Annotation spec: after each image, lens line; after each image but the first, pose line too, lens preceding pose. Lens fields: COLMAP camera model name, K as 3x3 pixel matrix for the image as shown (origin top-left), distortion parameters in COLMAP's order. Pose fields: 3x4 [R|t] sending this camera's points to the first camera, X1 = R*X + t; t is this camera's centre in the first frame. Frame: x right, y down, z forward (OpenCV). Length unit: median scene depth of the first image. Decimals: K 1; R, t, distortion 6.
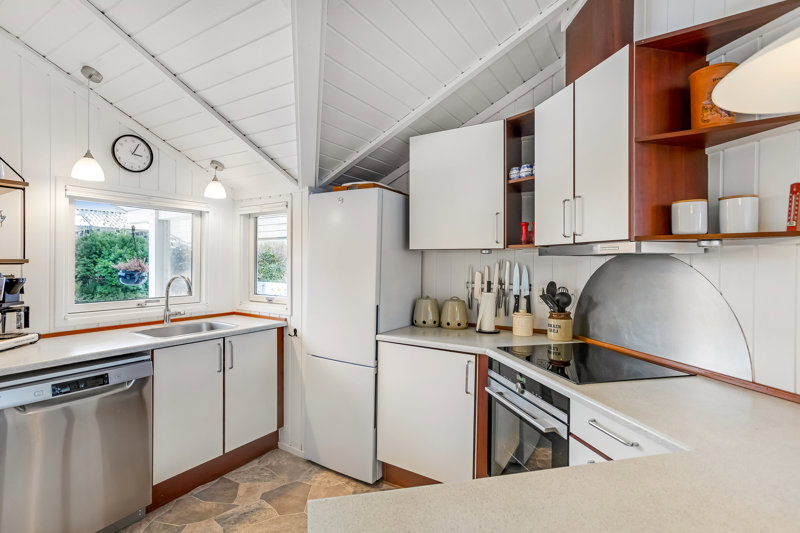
lens RADIAL K [[387.7, 0, 397.8], [0, 387.7, 259.3], [0, 0, 1]] dist [-0.050720, 0.031345]
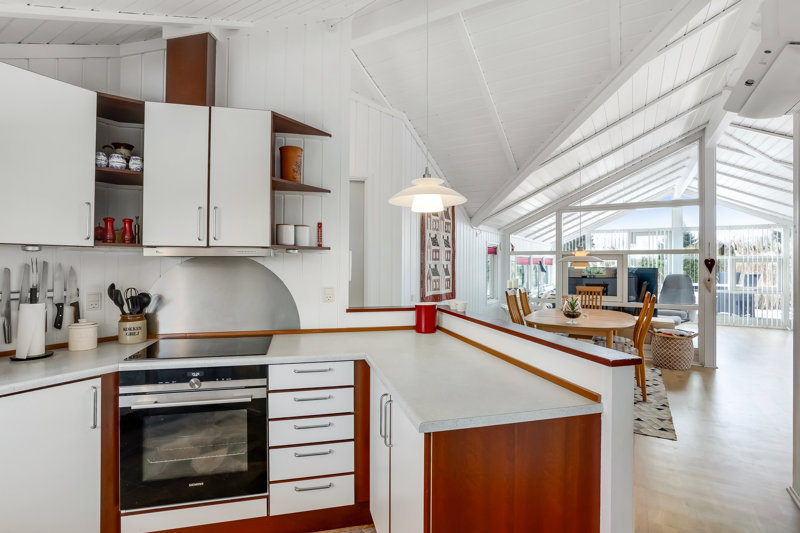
lens RADIAL K [[391.8, 0, 394.3], [0, 391.8, 263.5], [0, 0, 1]] dist [-0.057518, 0.032842]
pose [[-0.008969, -0.006779, 0.999937, -0.507835], [-0.009558, 0.999932, 0.006693, -0.002224], [-0.999914, -0.009498, -0.009033, 0.323039]]
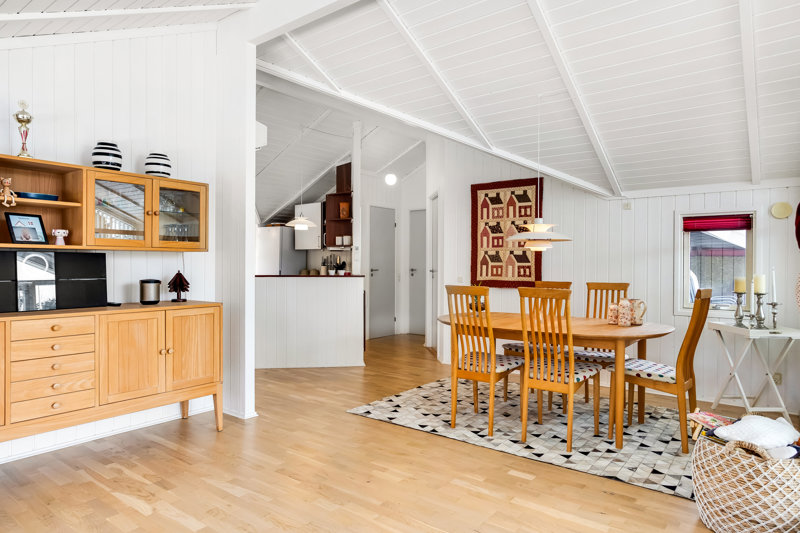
lens RADIAL K [[499.7, 0, 400.0], [0, 499.7, 266.5], [0, 0, 1]] dist [-0.000079, -0.000007]
pose [[0.995914, -0.001748, -0.090292, 1.080325], [0.002306, 0.999979, 0.006080, 0.072500], [0.090279, -0.006263, 0.995897, -2.353821]]
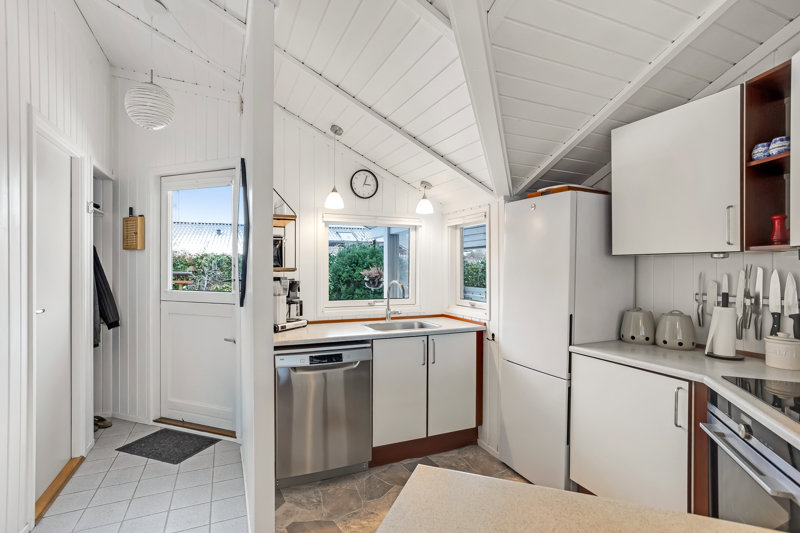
lens RADIAL K [[391.8, 0, 394.3], [0, 391.8, 263.5], [0, 0, 1]] dist [-0.057518, 0.032842]
pose [[0.830408, -0.011046, -0.557046, 0.112017], [0.007325, 0.999933, -0.008908, -0.001187], [0.557107, 0.003317, 0.830434, -0.024060]]
